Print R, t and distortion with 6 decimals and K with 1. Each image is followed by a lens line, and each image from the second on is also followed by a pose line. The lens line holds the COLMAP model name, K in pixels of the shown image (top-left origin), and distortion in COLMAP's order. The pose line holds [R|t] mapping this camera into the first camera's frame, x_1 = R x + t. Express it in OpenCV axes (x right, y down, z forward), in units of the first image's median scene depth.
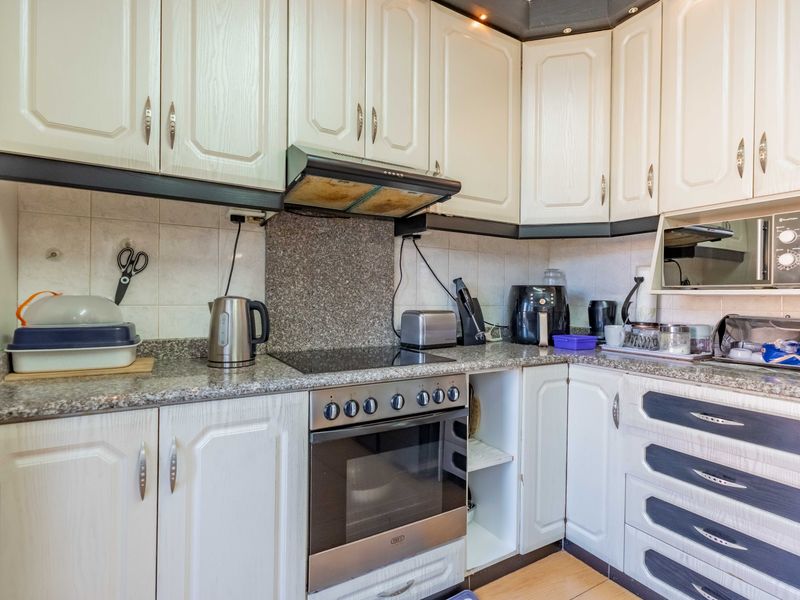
lens RADIAL K [[414.6, 0, 400.0], [0, 414.6, 300.0], [0, 0, 1]] dist [-0.000114, 0.001764]
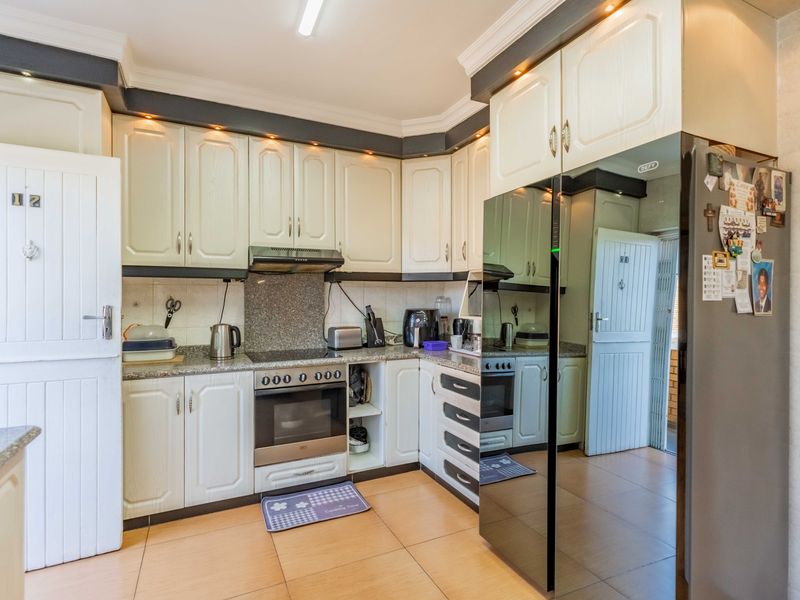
lens RADIAL K [[414.6, 0, 400.0], [0, 414.6, 300.0], [0, 0, 1]] dist [-0.000114, 0.001764]
pose [[0.996866, -0.010979, -0.078342, 0.570667], [0.011193, 0.999935, 0.002288, -0.112731], [0.078312, -0.003158, 0.996924, -0.859948]]
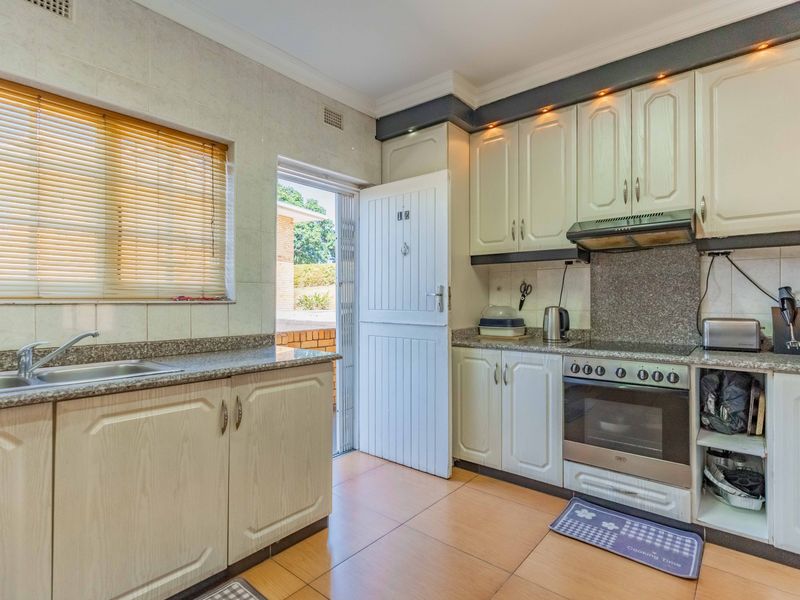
lens RADIAL K [[414.6, 0, 400.0], [0, 414.6, 300.0], [0, 0, 1]] dist [-0.000114, 0.001764]
pose [[0.343702, -0.010442, -0.939021, 1.126019], [0.002139, 0.999944, -0.010336, -0.019175], [0.939076, 0.001544, 0.343705, -0.328251]]
